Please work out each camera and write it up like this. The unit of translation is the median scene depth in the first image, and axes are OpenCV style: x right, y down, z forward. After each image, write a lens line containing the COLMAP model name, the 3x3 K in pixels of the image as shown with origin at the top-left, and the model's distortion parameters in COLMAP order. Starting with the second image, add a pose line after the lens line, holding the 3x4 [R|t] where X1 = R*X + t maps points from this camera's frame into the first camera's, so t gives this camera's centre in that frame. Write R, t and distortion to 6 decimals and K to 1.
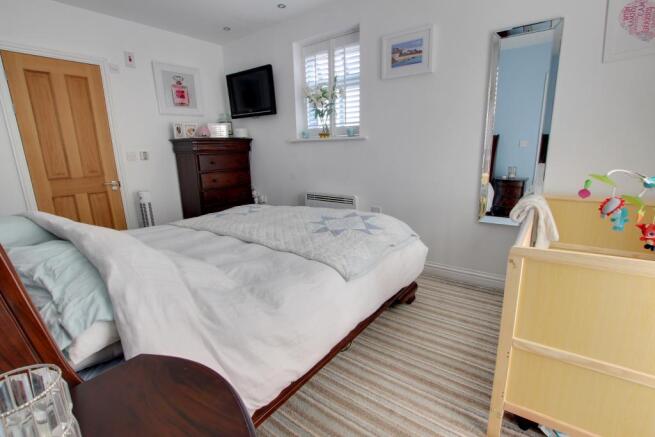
lens RADIAL K [[305.1, 0, 327.5], [0, 305.1, 218.5], [0, 0, 1]] dist [-0.027234, 0.000215]
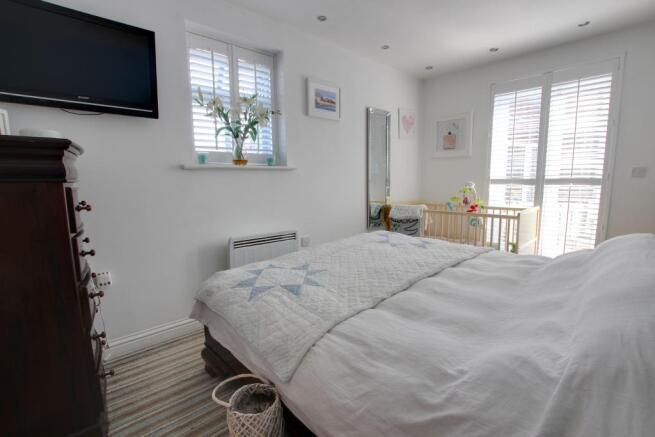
lens RADIAL K [[312.4, 0, 327.5], [0, 312.4, 218.5], [0, 0, 1]] dist [-0.000479, 0.000035]
pose [[0.186116, -0.104894, 0.976913, -0.795642], [0.224237, 0.972579, 0.061708, -0.138381], [-0.956597, 0.207575, 0.204533, 0.682363]]
